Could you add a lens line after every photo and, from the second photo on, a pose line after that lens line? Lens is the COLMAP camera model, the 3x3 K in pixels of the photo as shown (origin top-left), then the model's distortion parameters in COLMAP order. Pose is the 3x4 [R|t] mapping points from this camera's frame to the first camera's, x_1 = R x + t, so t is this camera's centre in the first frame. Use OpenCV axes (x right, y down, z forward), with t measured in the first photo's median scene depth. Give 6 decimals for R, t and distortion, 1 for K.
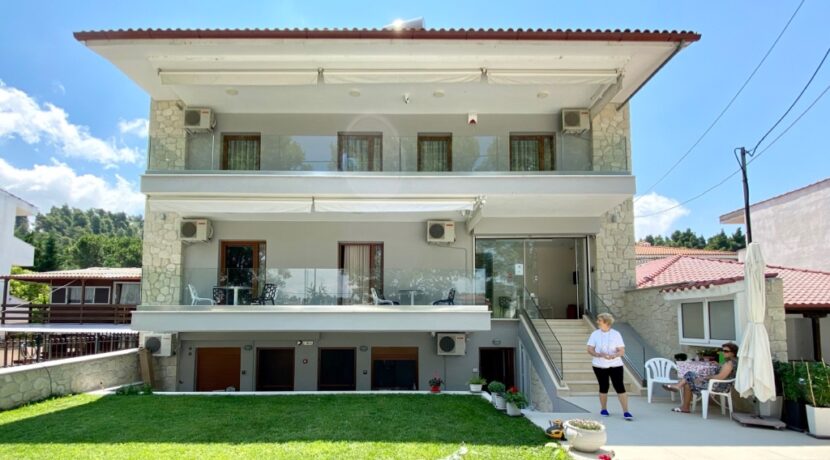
lens RADIAL K [[398.5, 0, 414.8], [0, 398.5, 295.3], [0, 0, 1]] dist [0.013370, -0.029401]
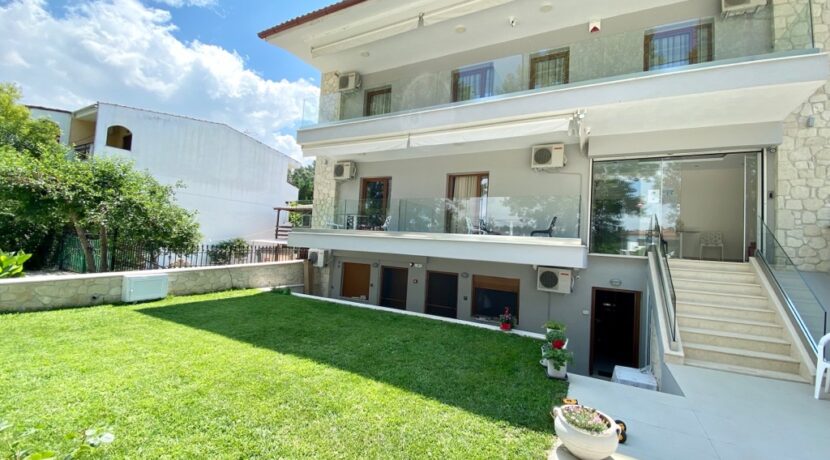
lens RADIAL K [[343.4, 0, 415.0], [0, 343.4, 230.0], [0, 0, 1]] dist [0.000998, -0.016205]
pose [[0.866998, 0.028716, -0.497483, 0.200265], [-0.021239, 0.999560, 0.020683, -0.000277], [0.497858, -0.007366, 0.867227, 0.158004]]
